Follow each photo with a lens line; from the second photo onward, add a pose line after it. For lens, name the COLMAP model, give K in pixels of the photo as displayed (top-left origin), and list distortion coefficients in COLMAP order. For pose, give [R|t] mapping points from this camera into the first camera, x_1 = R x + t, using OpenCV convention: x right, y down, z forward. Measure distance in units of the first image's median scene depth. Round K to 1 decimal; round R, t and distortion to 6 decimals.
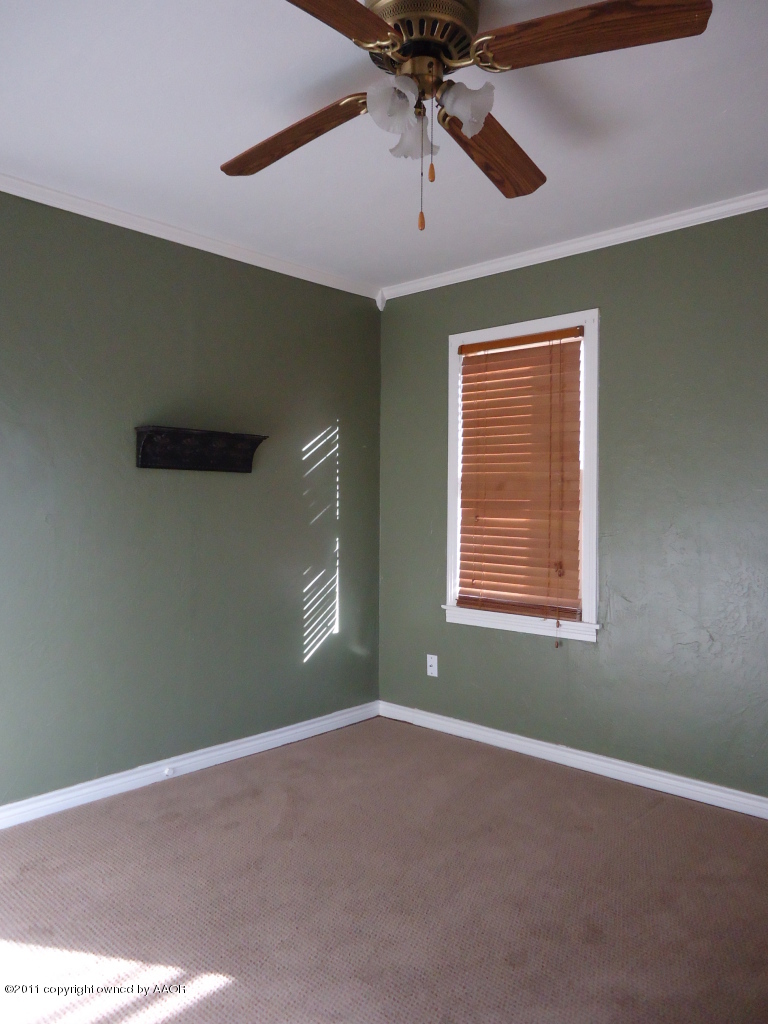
lens RADIAL K [[741.8, 0, 387.5], [0, 741.8, 509.0], [0, 0, 1]] dist [-0.007903, -0.005262]
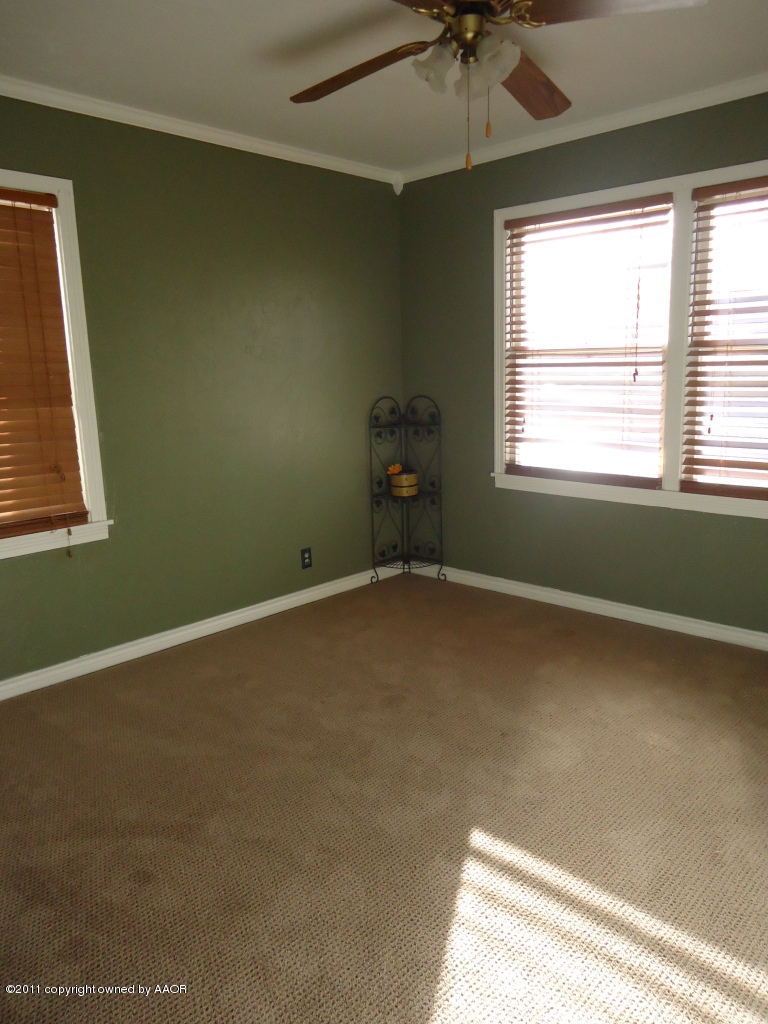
lens RADIAL K [[741.8, 0, 387.8], [0, 741.8, 514.4], [0, 0, 1]] dist [-0.007903, -0.005262]
pose [[0.002470, -0.200733, 0.979643, -0.673380], [0.022848, 0.979401, 0.200626, -0.042219], [-0.999736, 0.021887, 0.007005, 0.605577]]
